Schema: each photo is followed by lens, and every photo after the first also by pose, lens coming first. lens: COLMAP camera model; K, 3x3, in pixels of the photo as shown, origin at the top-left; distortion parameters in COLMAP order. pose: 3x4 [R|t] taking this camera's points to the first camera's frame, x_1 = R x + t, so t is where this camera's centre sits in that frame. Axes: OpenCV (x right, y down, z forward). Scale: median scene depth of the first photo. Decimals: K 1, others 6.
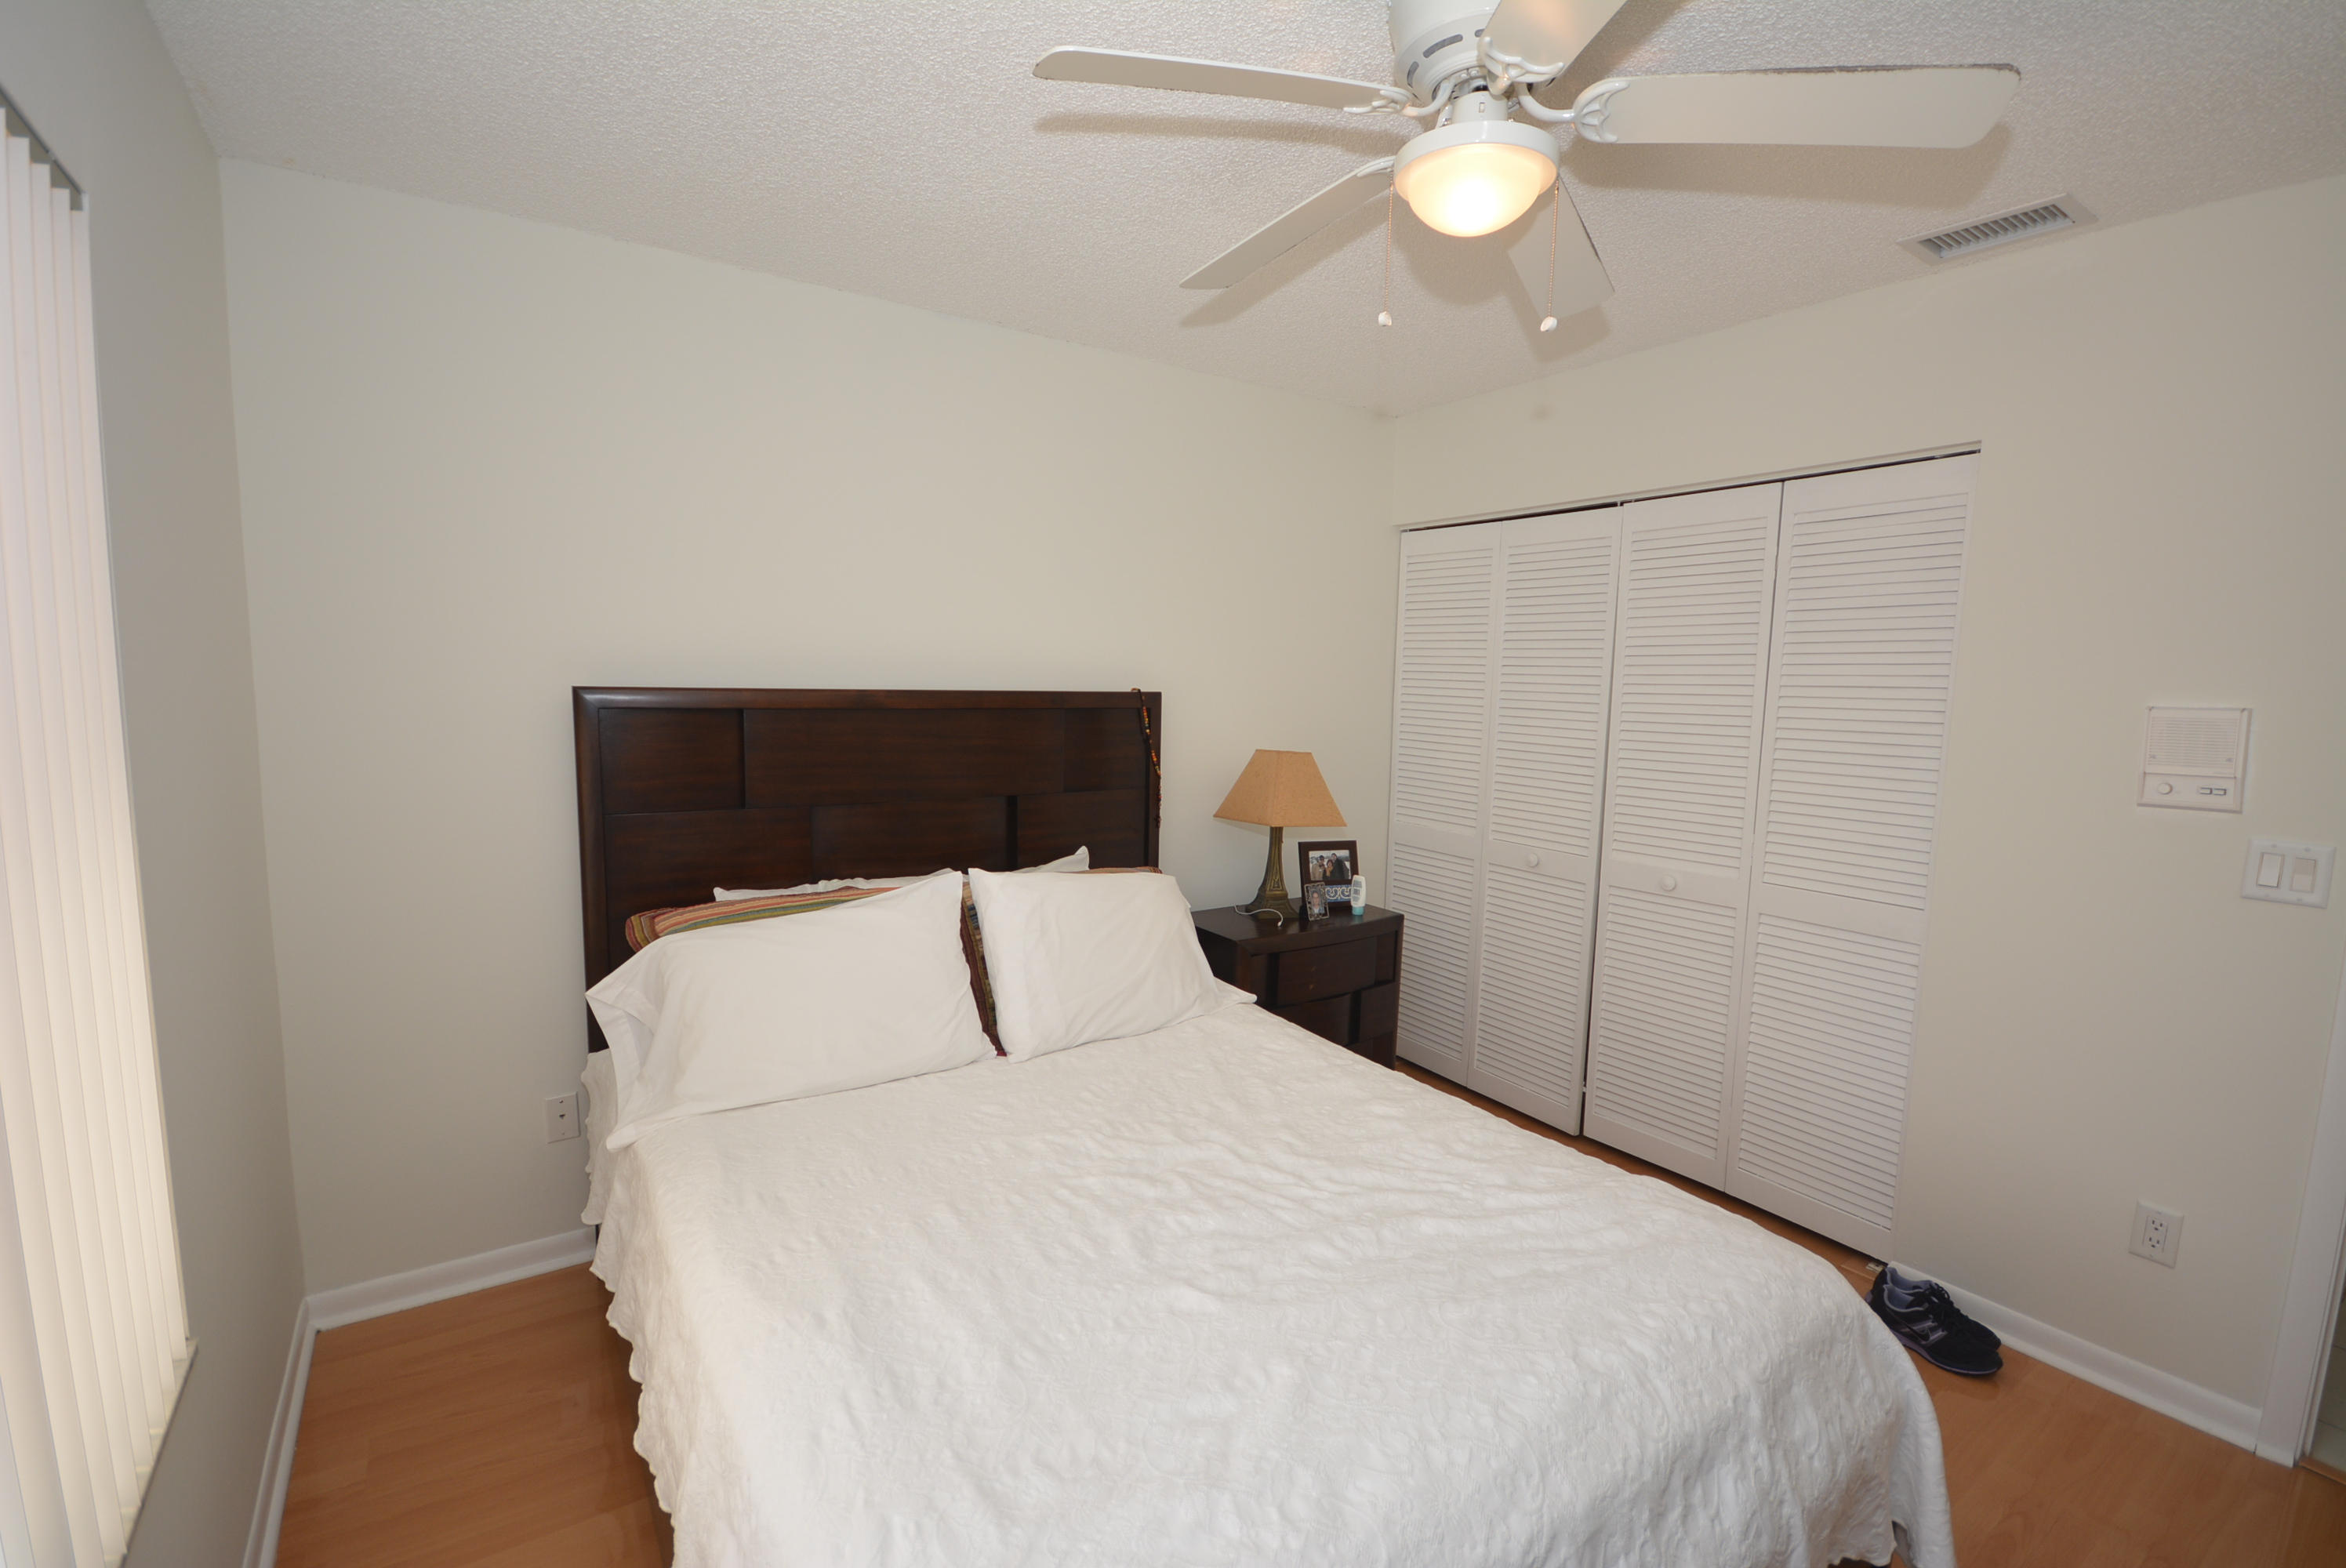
lens RADIAL K [[1036.5, 0, 1177.7], [0, 1036.5, 791.1], [0, 0, 1]] dist [-0.000050, -0.000250]
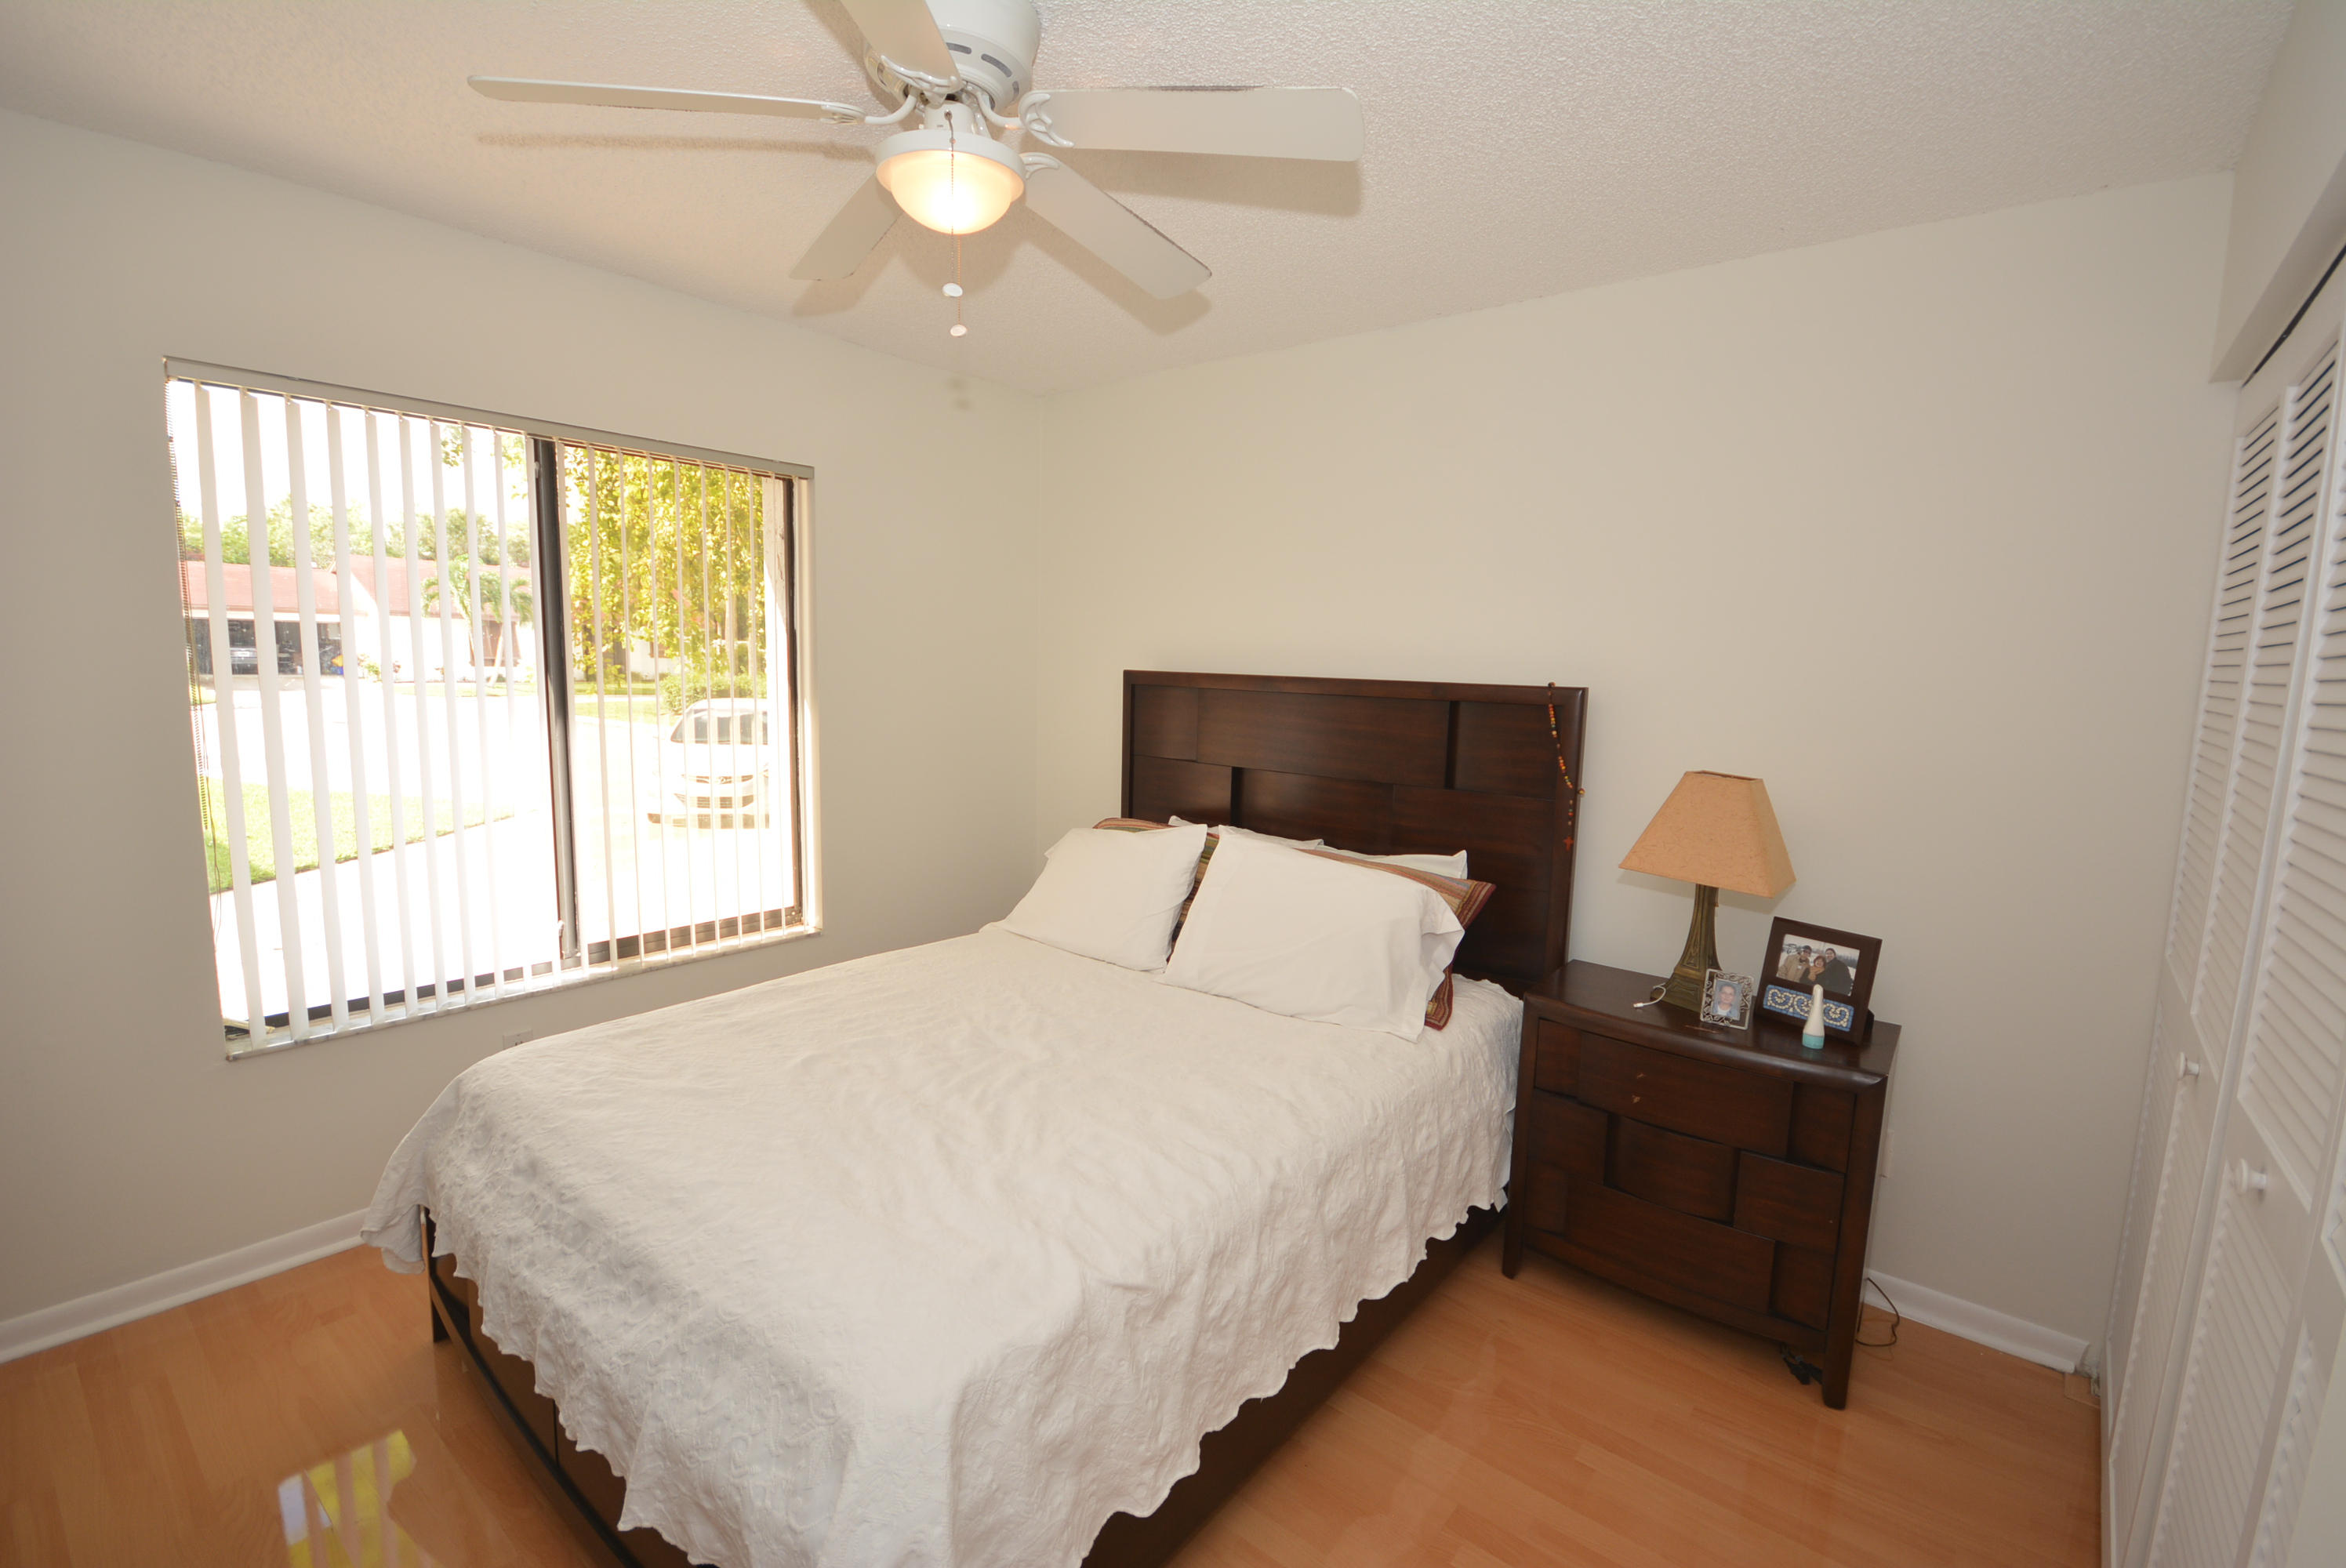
lens RADIAL K [[1036.5, 0, 1177.7], [0, 1036.5, 791.1], [0, 0, 1]] dist [-0.000050, -0.000250]
pose [[0.282290, 0.107220, -0.953319, 0.717705], [-0.126606, 0.989206, 0.073766, -0.035882], [0.950938, 0.099873, 0.292818, 0.477978]]
